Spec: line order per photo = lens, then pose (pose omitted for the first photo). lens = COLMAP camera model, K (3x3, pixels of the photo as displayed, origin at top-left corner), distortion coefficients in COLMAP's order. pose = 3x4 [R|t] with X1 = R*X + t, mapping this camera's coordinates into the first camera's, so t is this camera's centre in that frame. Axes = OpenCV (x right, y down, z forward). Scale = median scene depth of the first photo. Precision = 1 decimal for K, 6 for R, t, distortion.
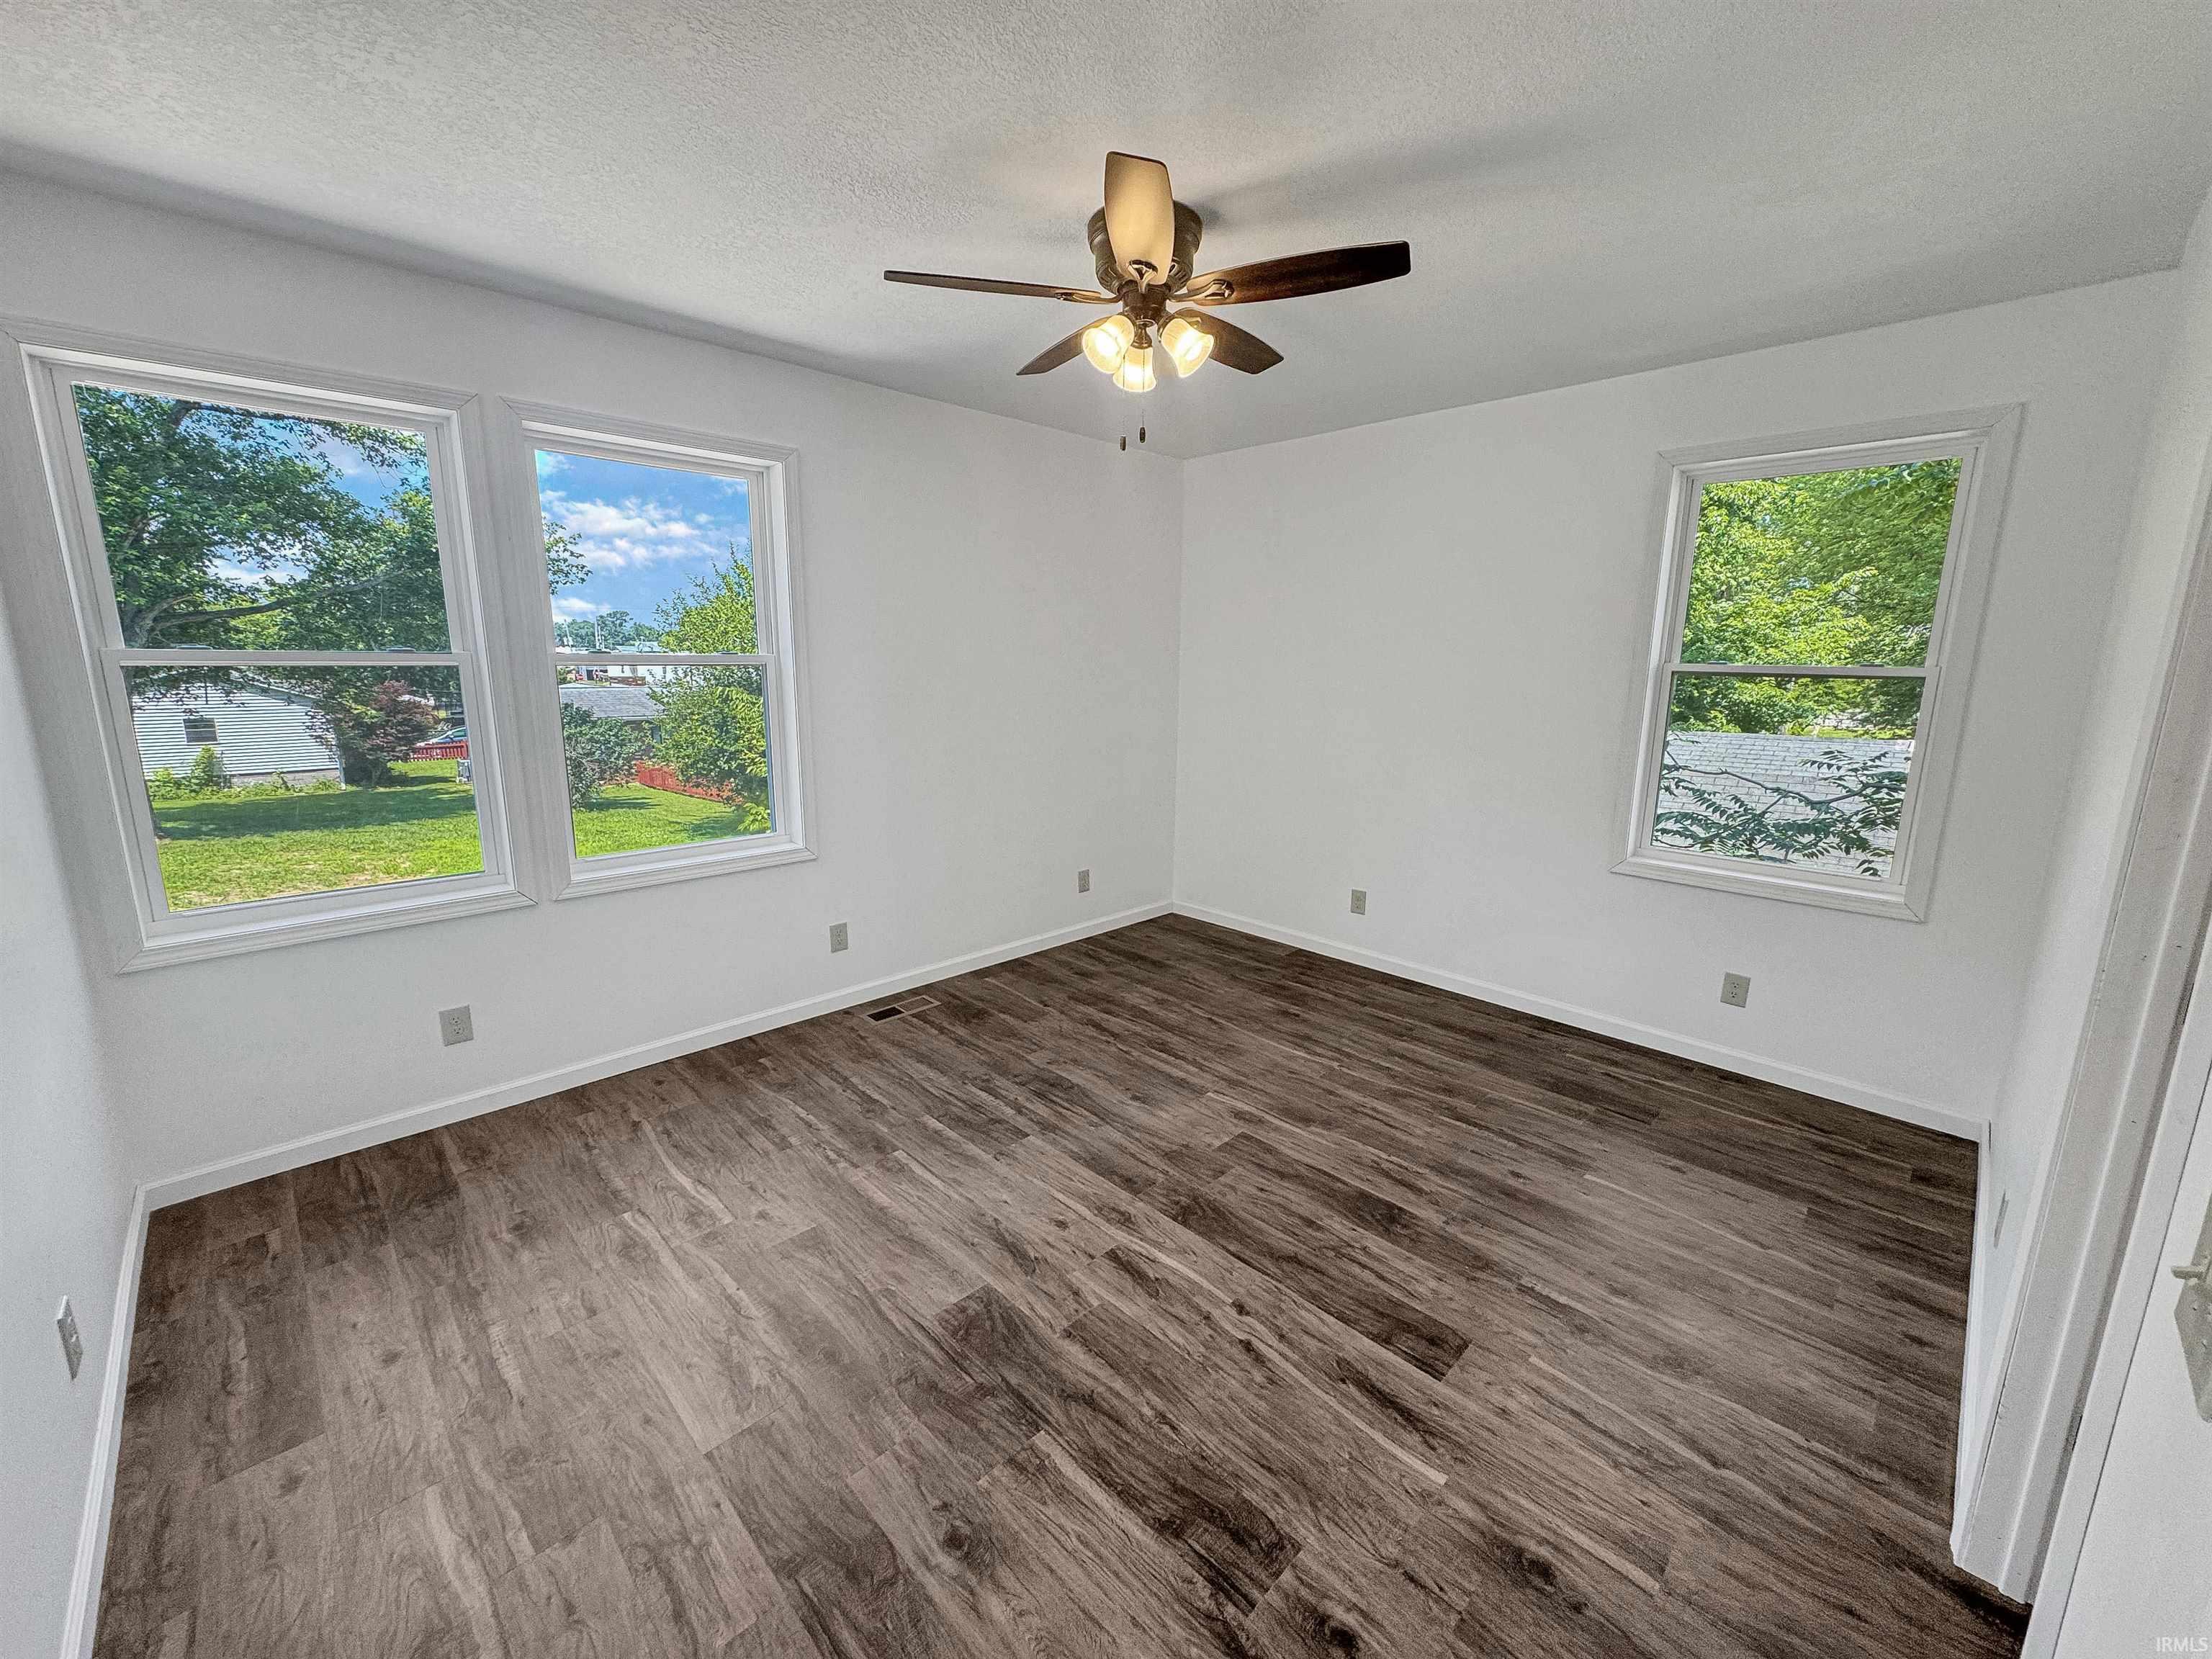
lens RADIAL K [[876.3, 0, 1110.5], [0, 876.3, 822.0], [0, 0, 1]] dist [-0.001352, -0.000045]
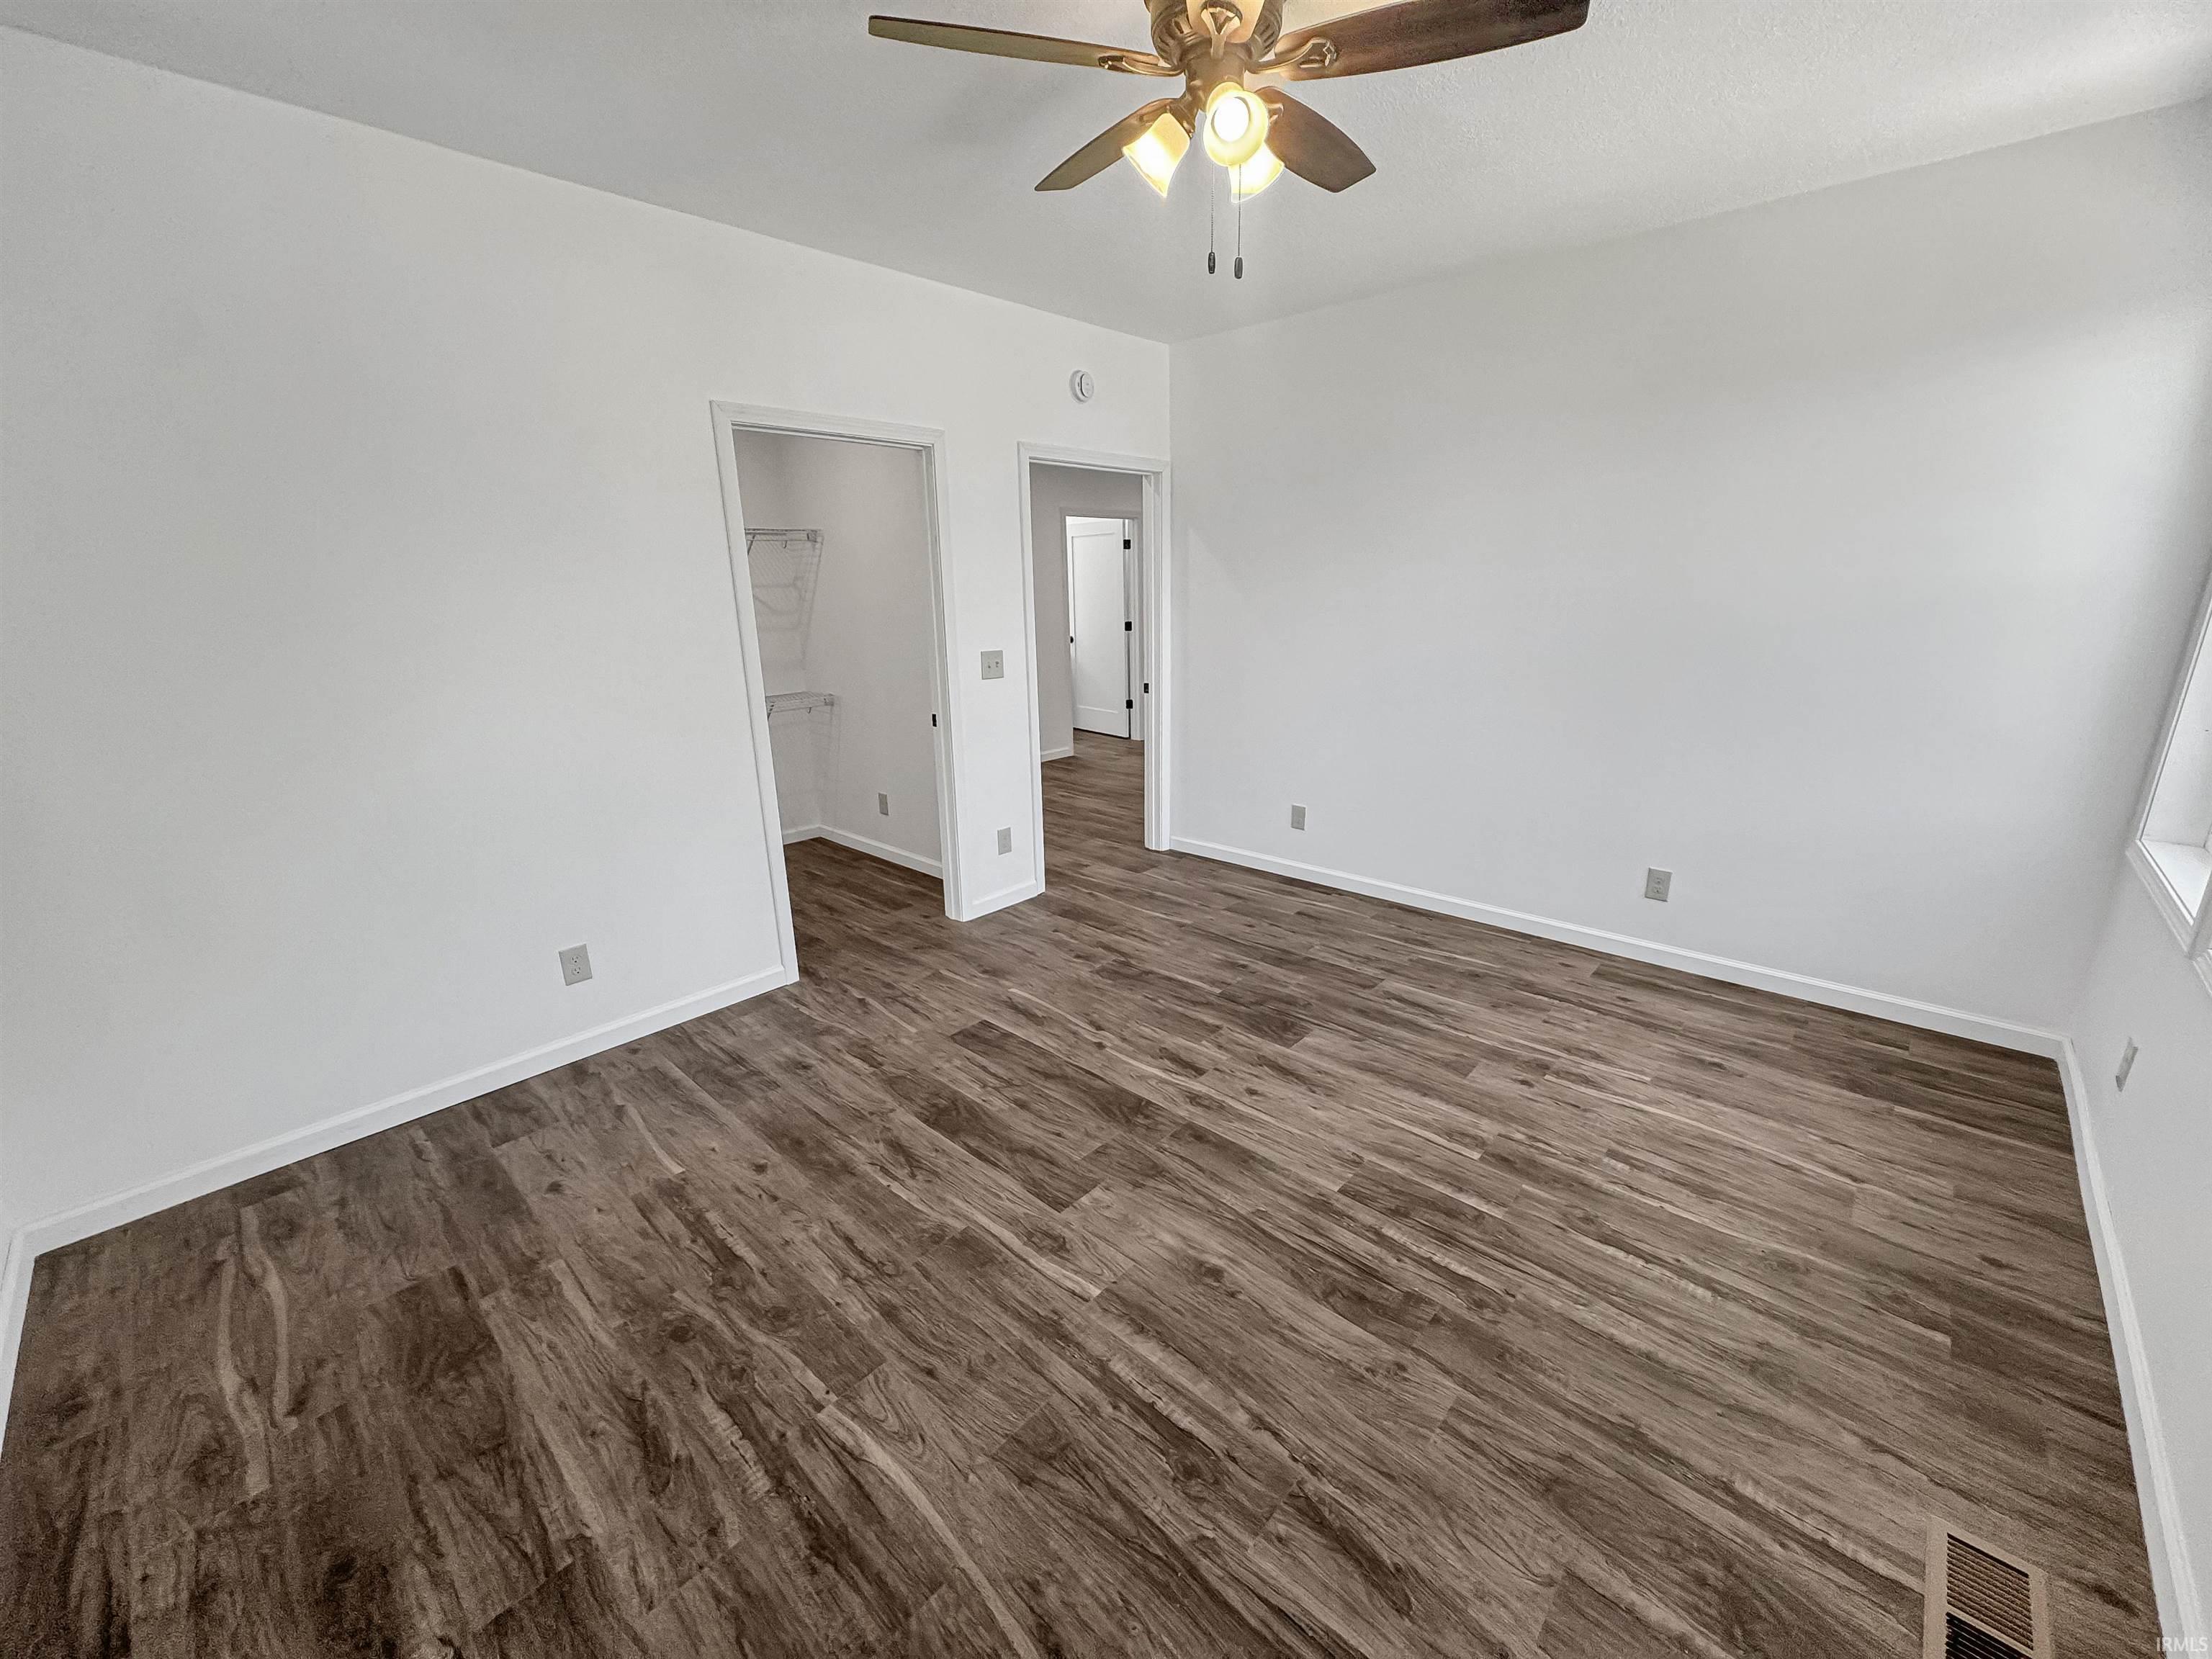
lens RADIAL K [[876.3, 0, 1110.1], [0, 876.3, 828.3], [0, 0, 1]] dist [-0.001352, -0.000045]
pose [[-0.999011, 0.018840, -0.040269, 0.142151], [-0.001309, 0.892924, 0.450205, -0.292480], [0.044439, 0.449812, -0.892017, 1.629154]]
